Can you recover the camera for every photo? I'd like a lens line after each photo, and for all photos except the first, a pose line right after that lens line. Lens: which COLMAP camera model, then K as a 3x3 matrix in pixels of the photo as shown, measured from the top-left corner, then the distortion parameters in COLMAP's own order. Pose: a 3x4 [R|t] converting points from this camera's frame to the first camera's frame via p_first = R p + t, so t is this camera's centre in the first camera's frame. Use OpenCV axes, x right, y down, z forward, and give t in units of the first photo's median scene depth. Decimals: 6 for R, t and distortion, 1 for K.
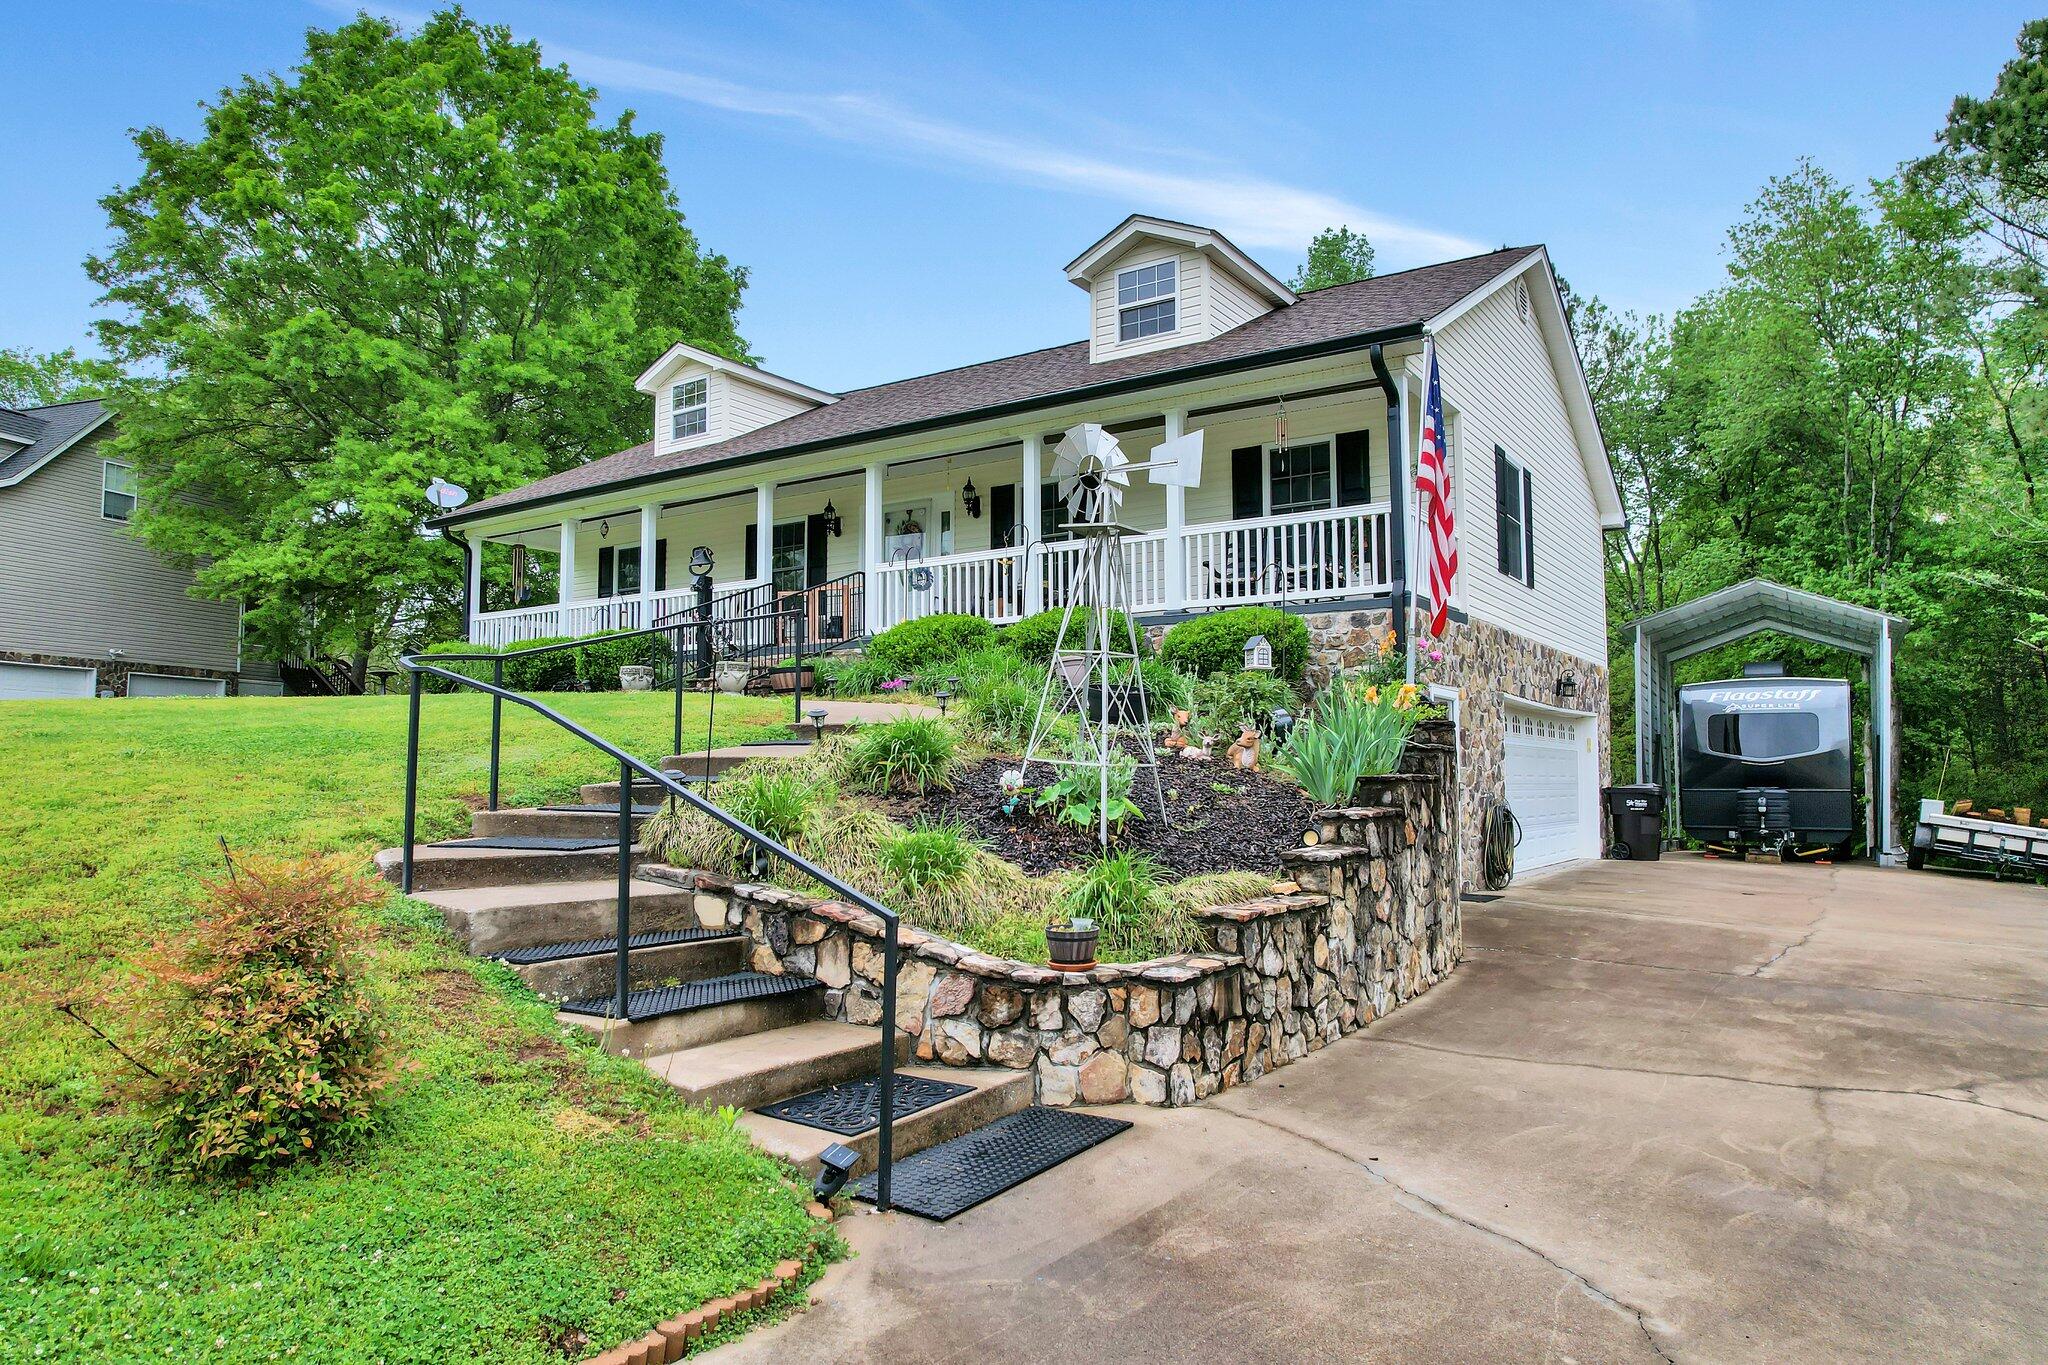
lens RADIAL K [[1322.4, 0, 1038.4], [0, 1322.4, 686.1], [0, 0, 1]] dist [-0.077511, 0.066097]
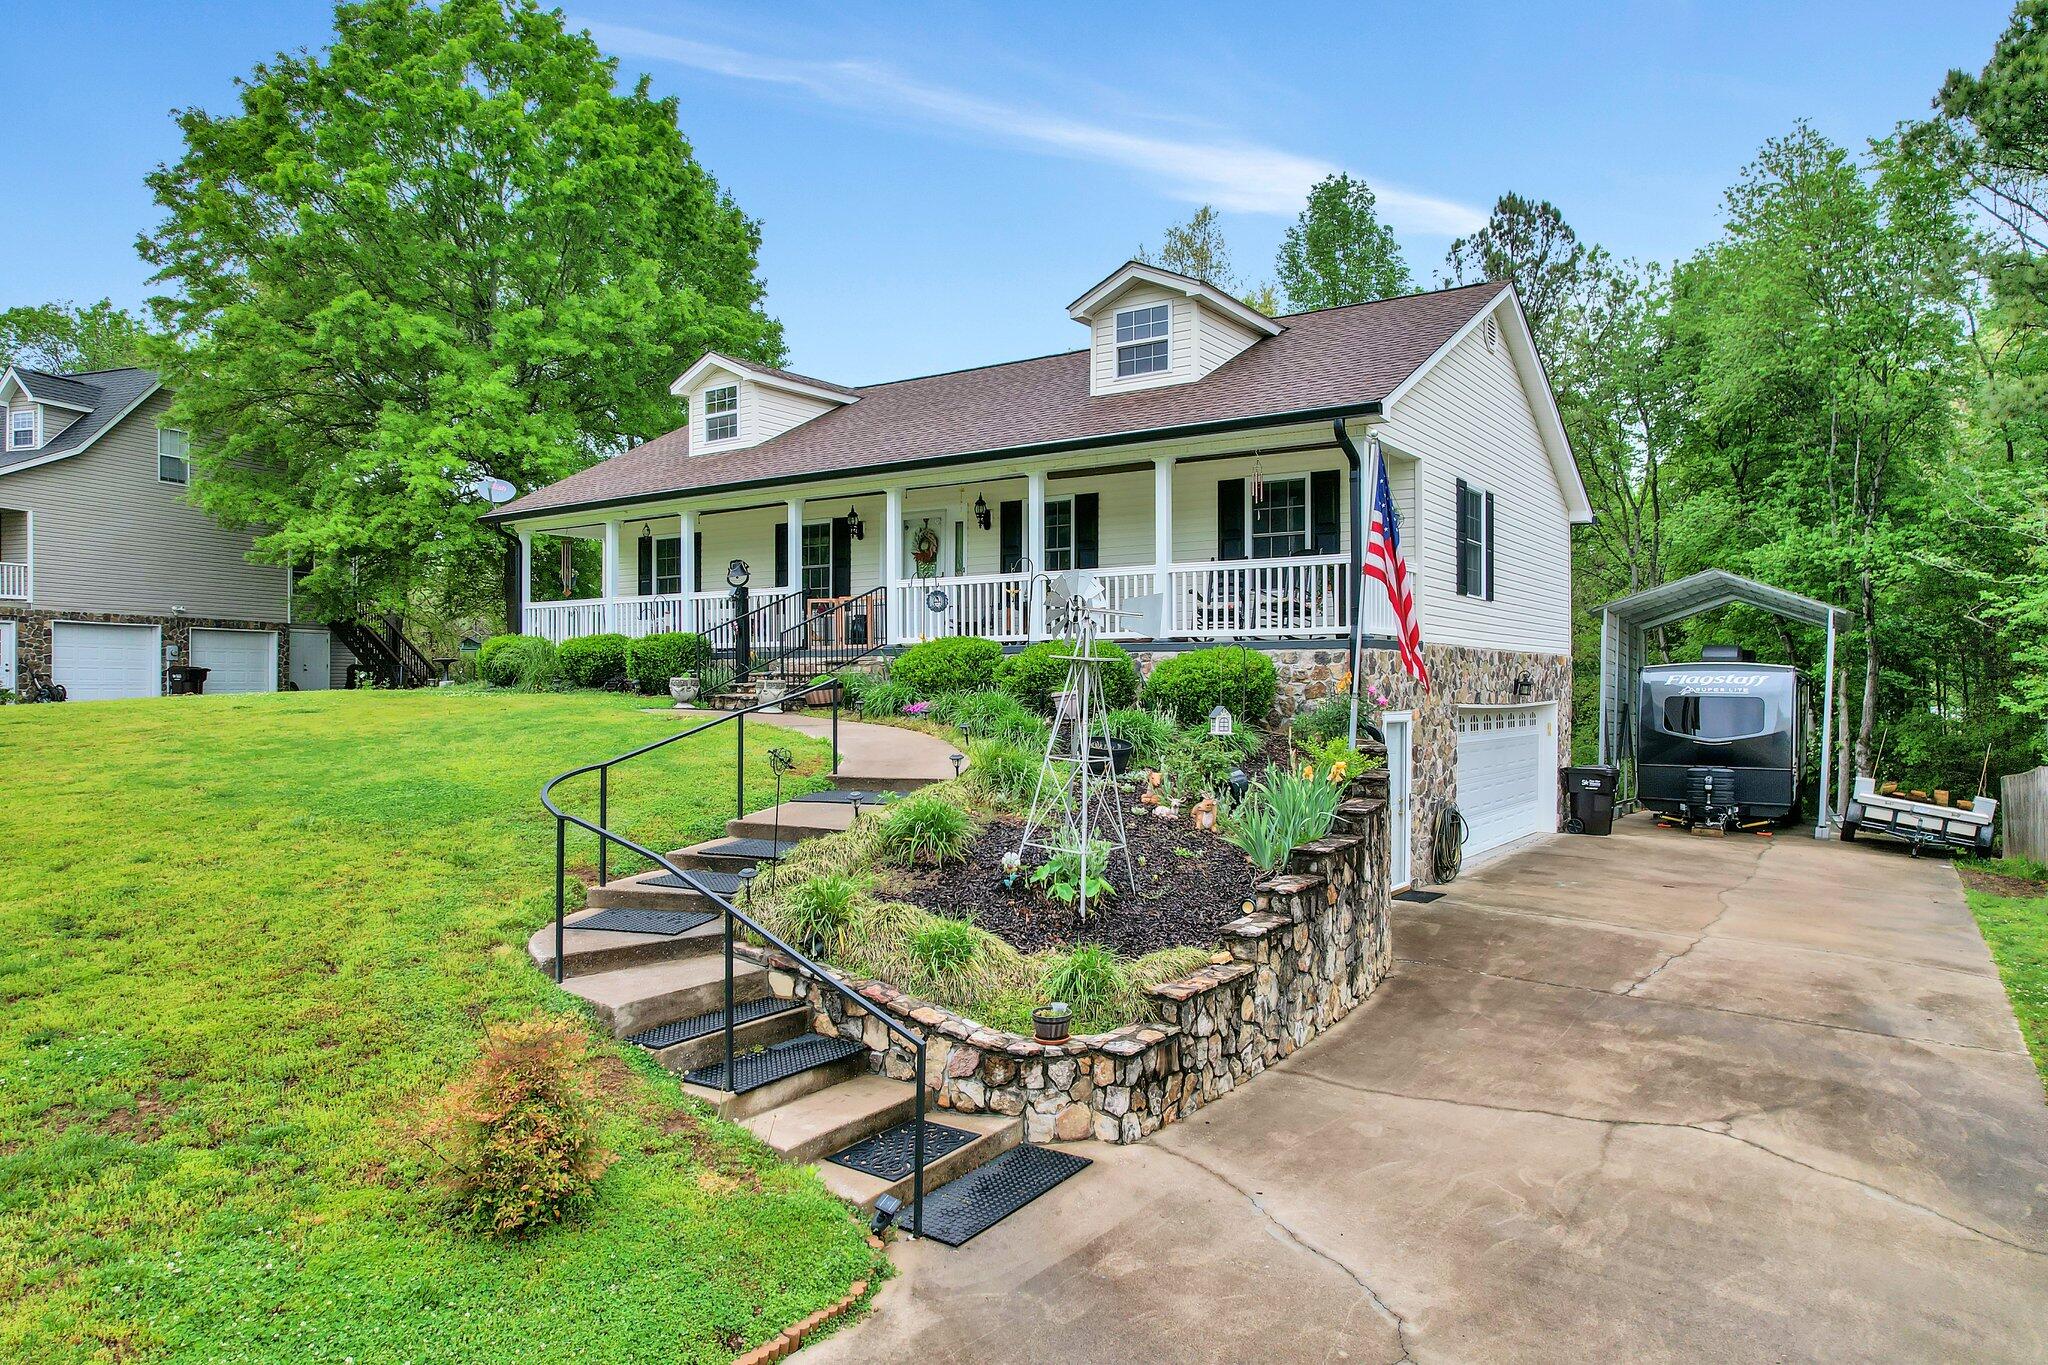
lens RADIAL K [[1322.4, 0, 1038.3], [0, 1322.4, 688.7], [0, 0, 1]] dist [-0.077511, 0.066097]
pose [[0.999931, 0.001628, -0.011591, 0.008725], [-0.000752, 0.997167, 0.075214, -0.081672], [0.011681, -0.075200, 0.997100, -0.106631]]
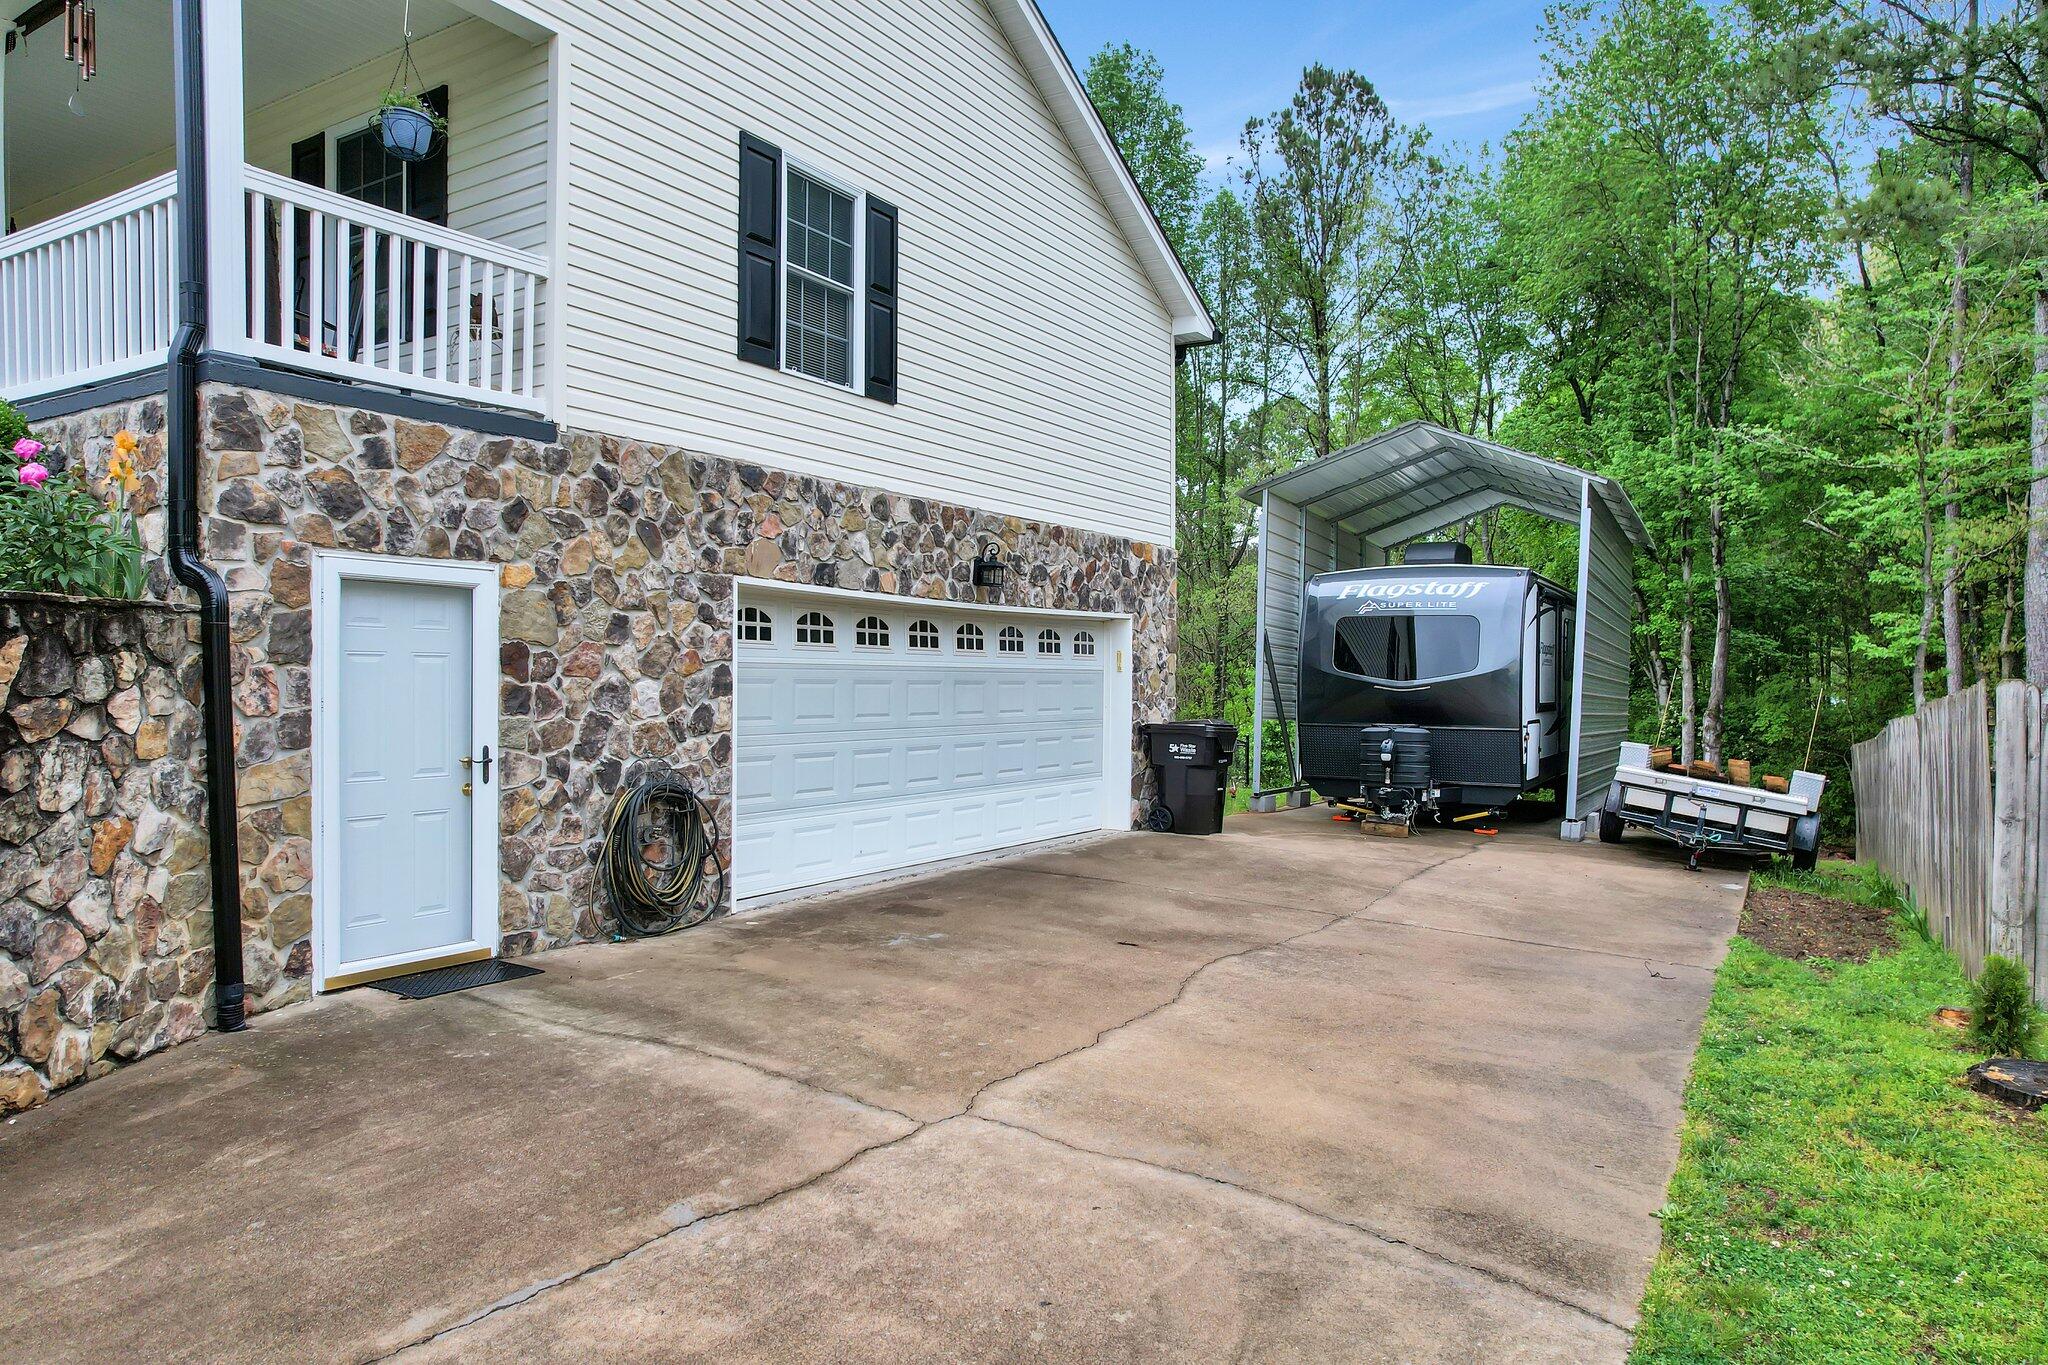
lens RADIAL K [[1322.4, 0, 1044.5], [0, 1322.4, 686.0], [0, 0, 1]] dist [-0.077511, 0.066097]
pose [[0.999030, 0.003731, 0.043870, 0.410346], [-0.007142, 0.996940, 0.077849, 0.006414], [-0.043445, -0.078087, 0.995999, 0.381310]]
